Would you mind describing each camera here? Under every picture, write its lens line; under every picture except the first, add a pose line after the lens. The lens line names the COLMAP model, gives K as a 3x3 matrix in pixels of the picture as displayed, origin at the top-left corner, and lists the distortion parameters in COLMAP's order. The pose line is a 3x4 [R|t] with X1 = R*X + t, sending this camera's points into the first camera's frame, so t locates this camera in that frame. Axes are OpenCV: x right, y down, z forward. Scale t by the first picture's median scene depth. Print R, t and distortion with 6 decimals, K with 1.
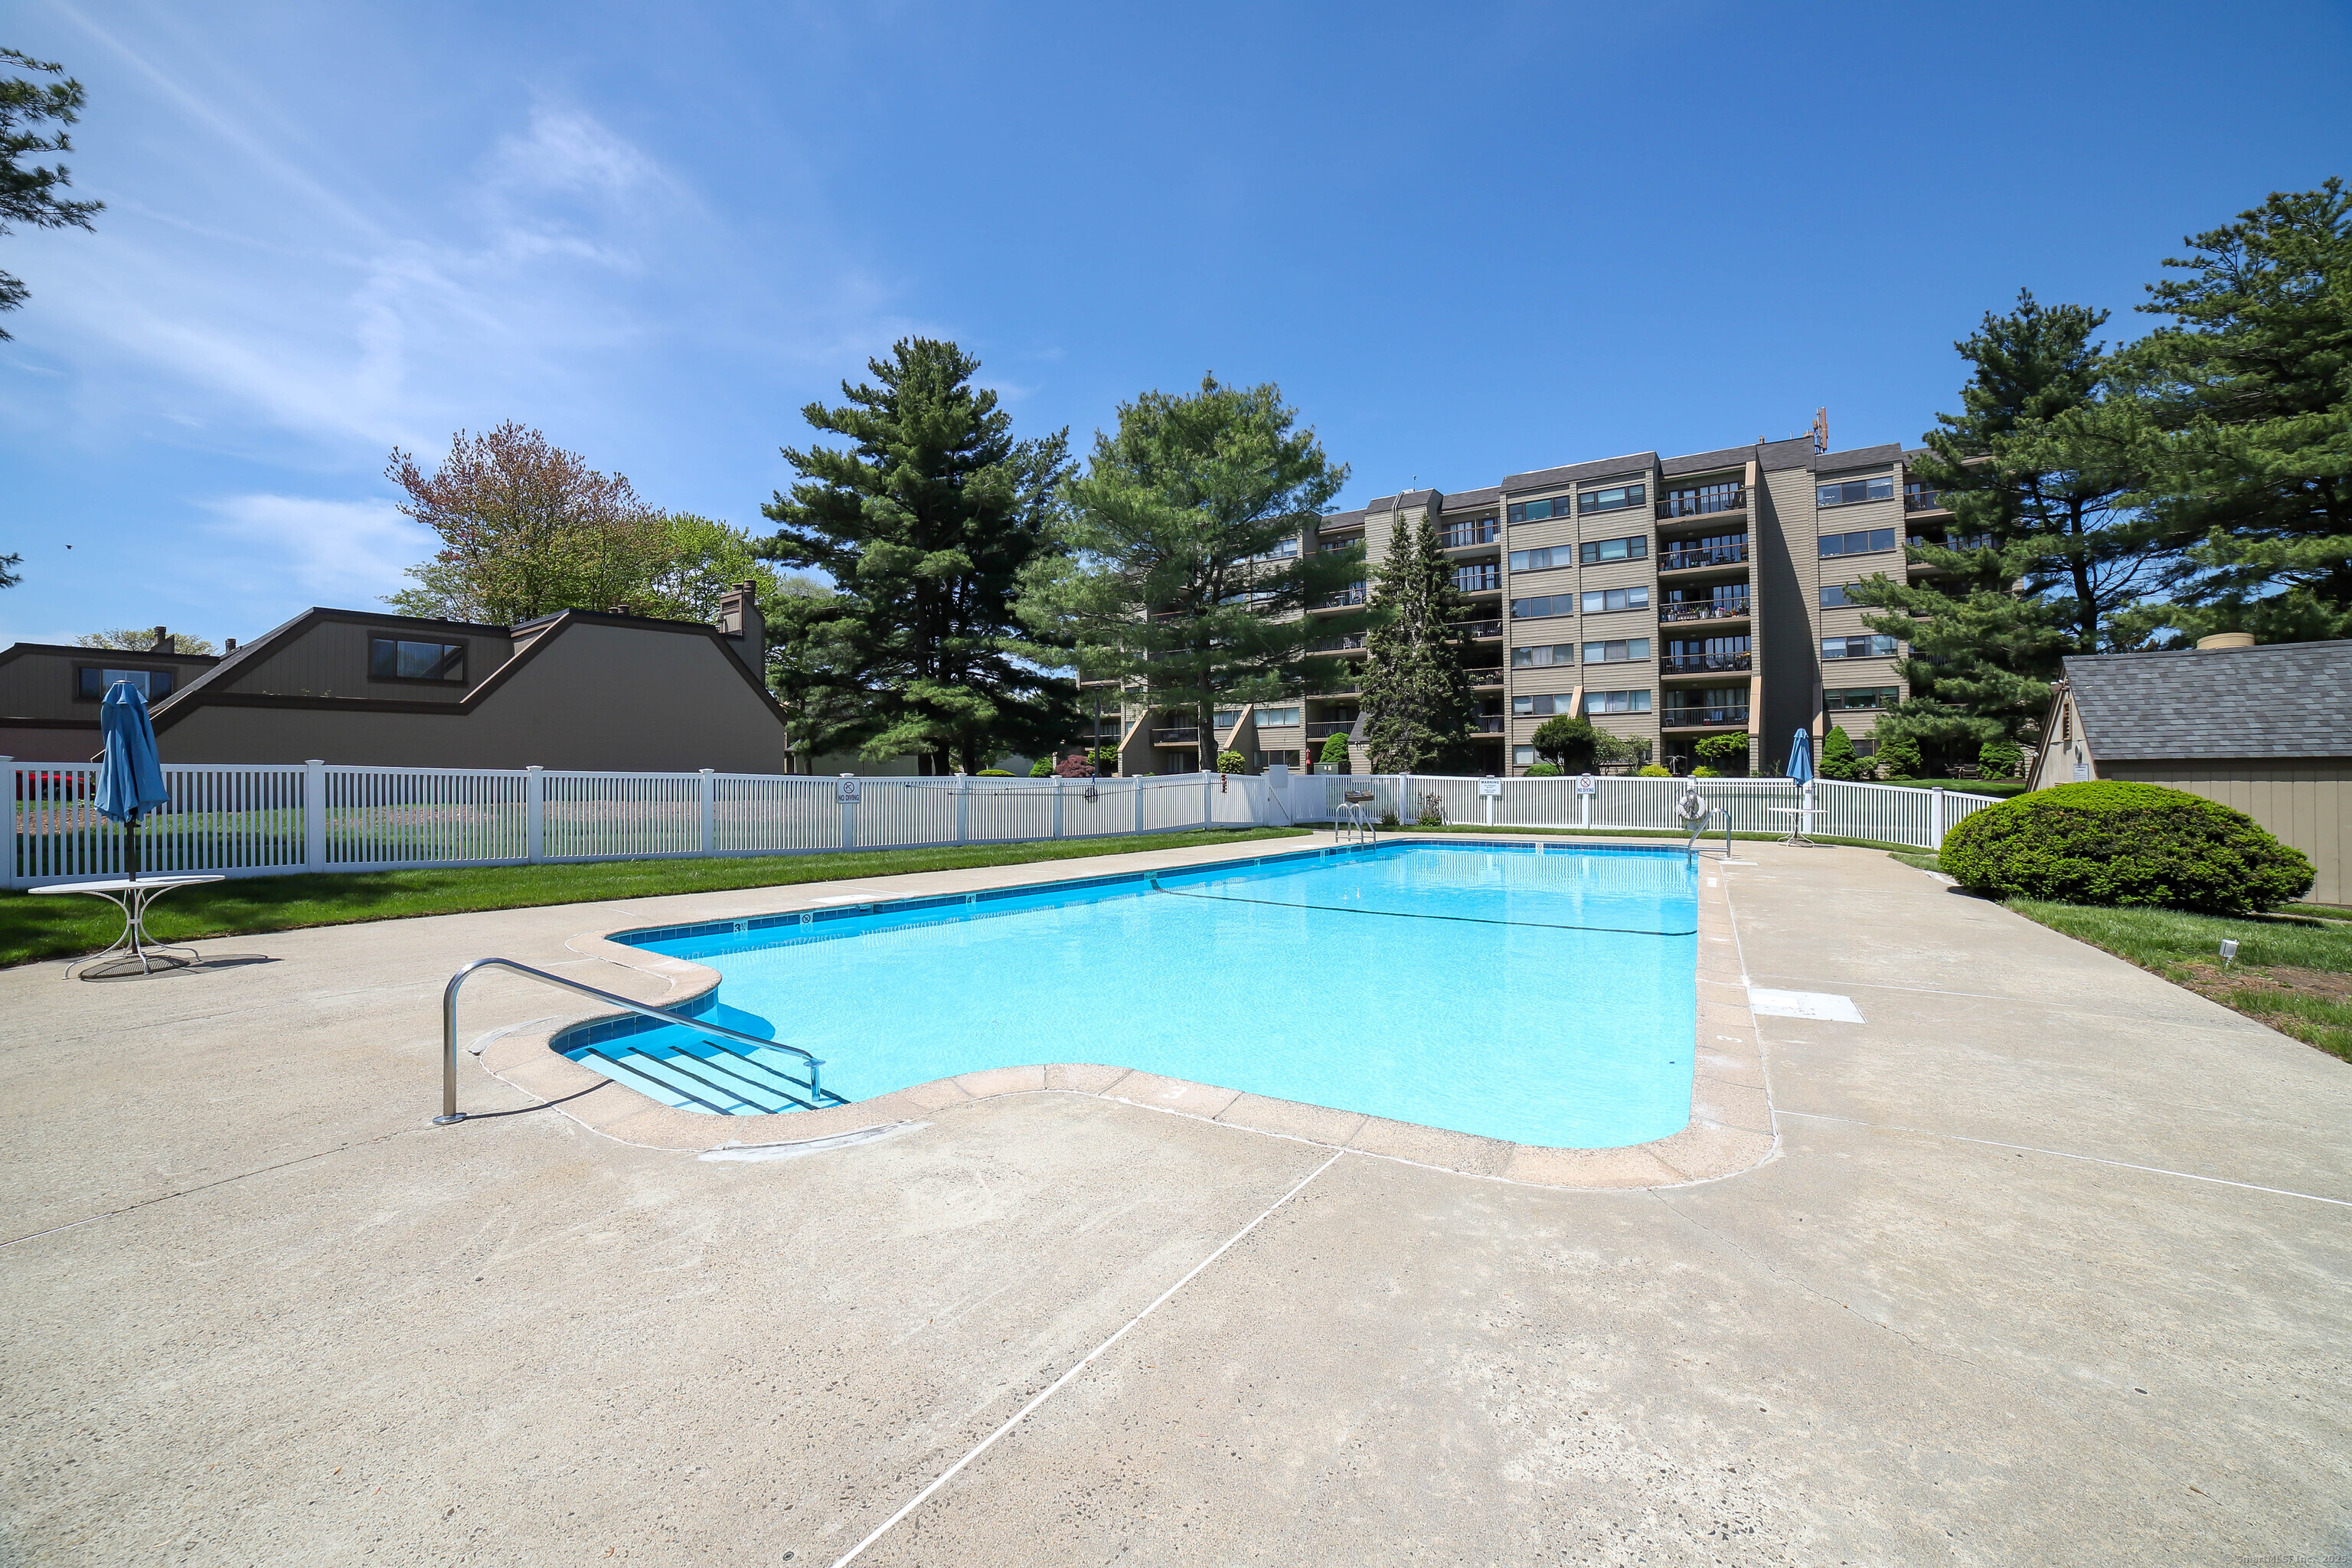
lens RADIAL K [[957.1, 0, 1168.8], [0, 957.1, 757.7], [0, 0, 1]] dist [-0.100962, 0.035134]
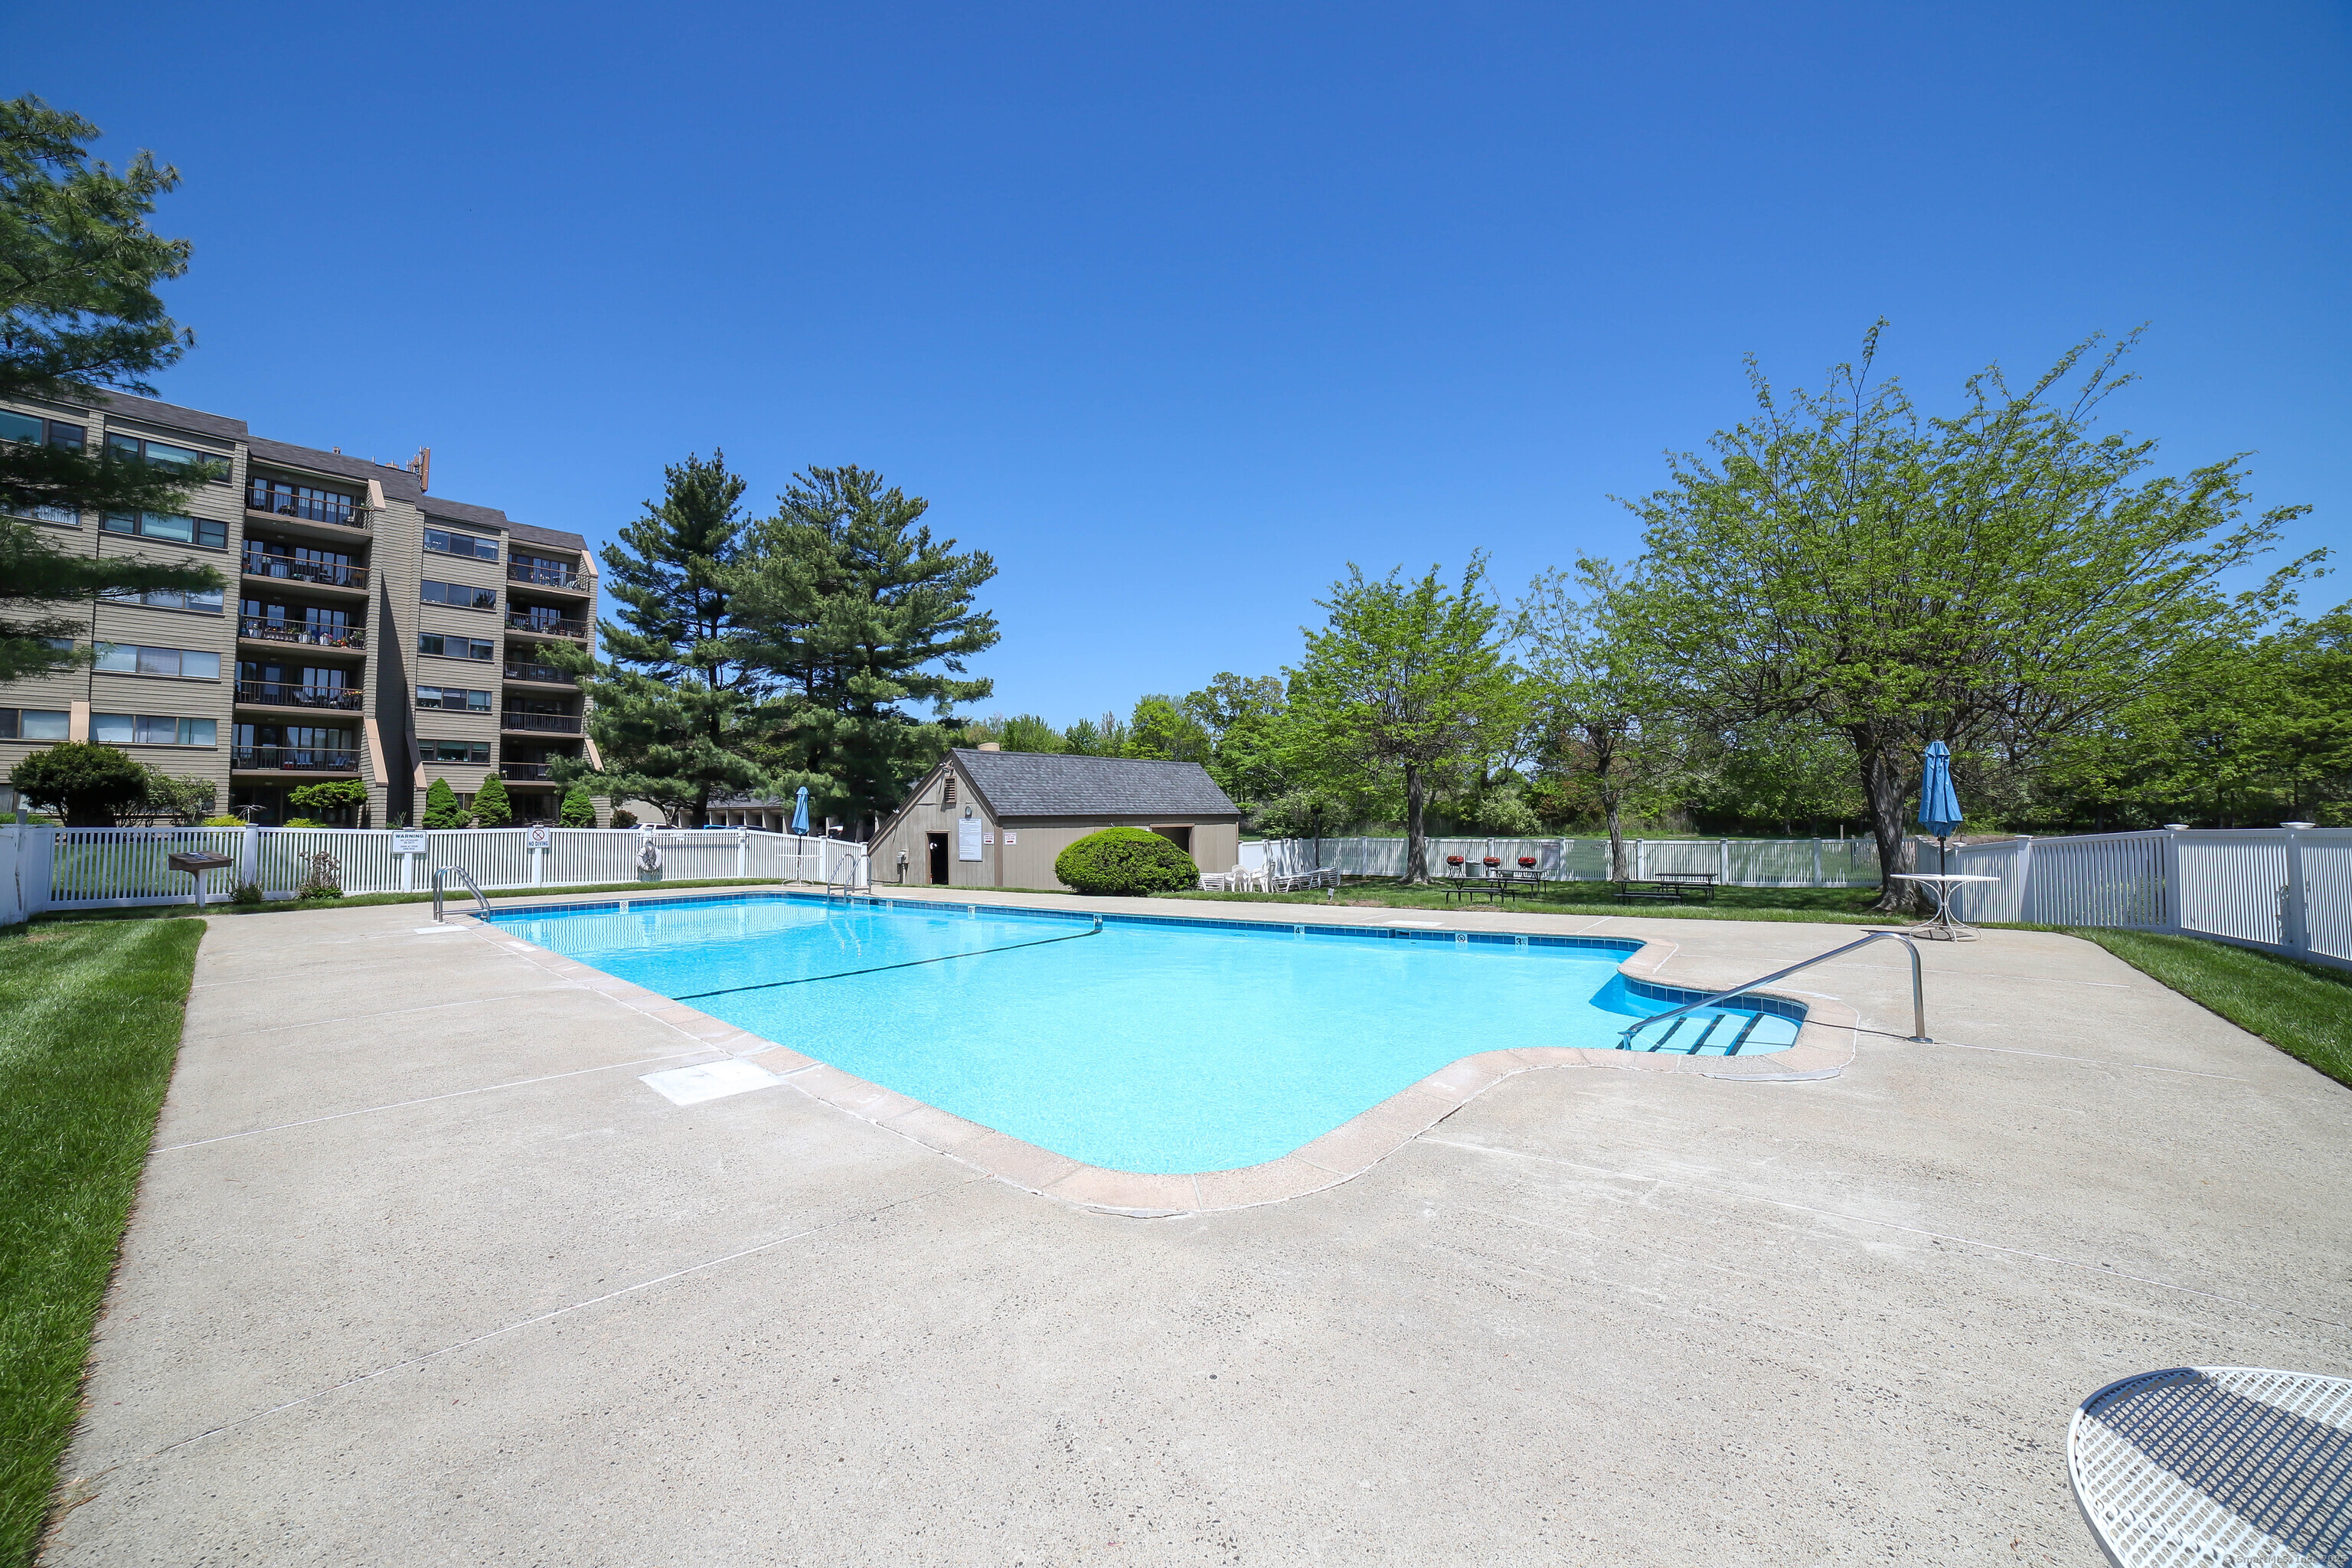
lens RADIAL K [[957.1, 0, 1168.8], [0, 957.1, 757.7], [0, 0, 1]] dist [-0.100962, 0.035134]
pose [[0.044744, 0.069928, 0.996548, -0.192741], [-0.008862, 0.997536, -0.069600, 0.004138], [-0.998959, -0.005718, 0.045253, 0.175666]]
